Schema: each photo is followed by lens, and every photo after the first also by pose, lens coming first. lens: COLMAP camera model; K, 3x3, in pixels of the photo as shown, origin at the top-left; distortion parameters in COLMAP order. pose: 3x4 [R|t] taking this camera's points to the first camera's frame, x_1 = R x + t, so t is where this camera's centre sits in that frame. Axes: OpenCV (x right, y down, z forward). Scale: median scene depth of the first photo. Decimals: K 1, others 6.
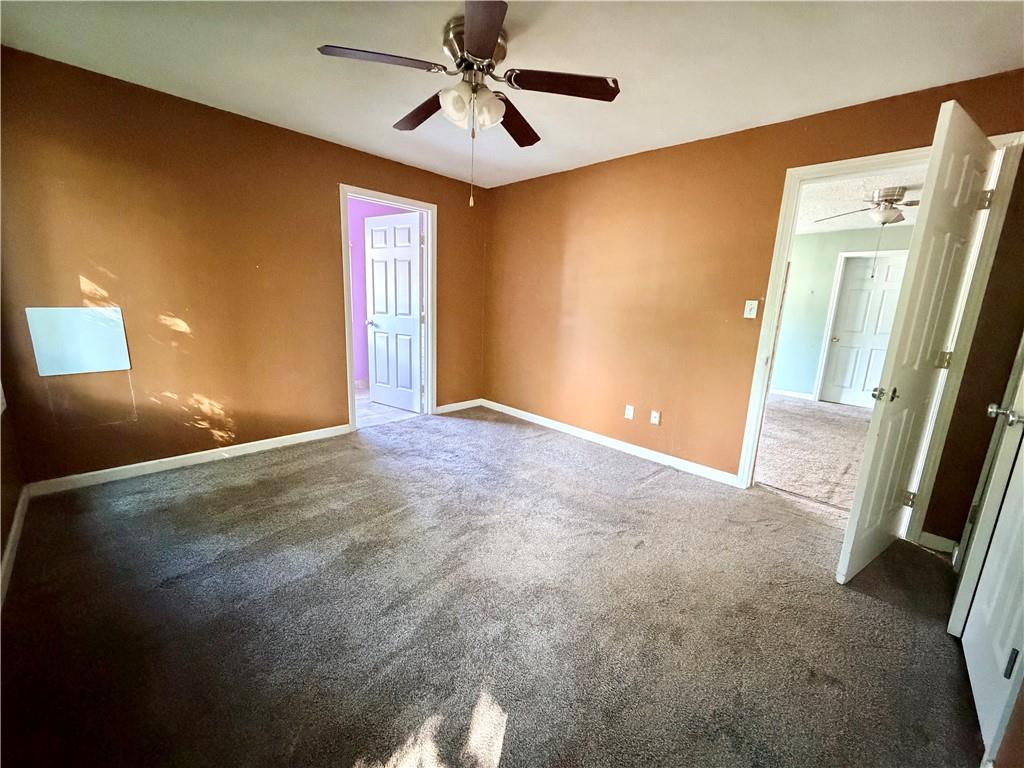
lens RADIAL K [[408.5, 0, 508.7], [0, 408.5, 384.2], [0, 0, 1]] dist [0.001800, 0.000395]
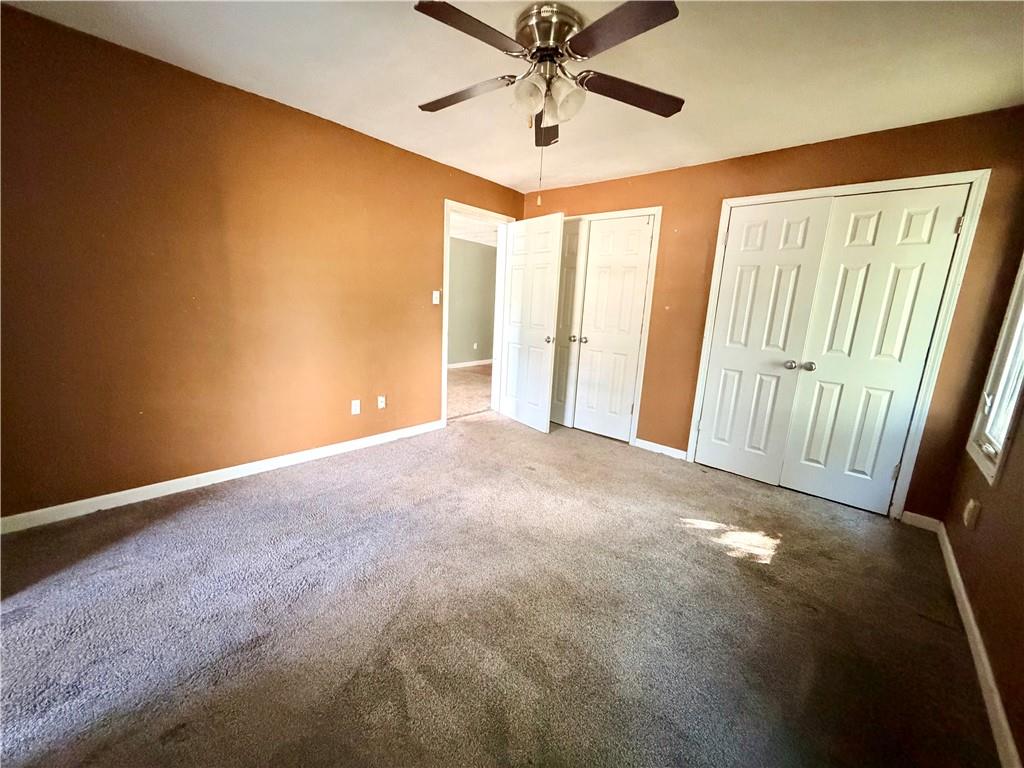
lens RADIAL K [[408.5, 0, 508.7], [0, 408.5, 384.2], [0, 0, 1]] dist [0.001800, 0.000395]
pose [[-0.045036, -0.240796, 0.969530, -0.687984], [0.153986, 0.957243, 0.244897, -0.175717], [-0.987046, 0.160323, -0.006031, 0.709980]]
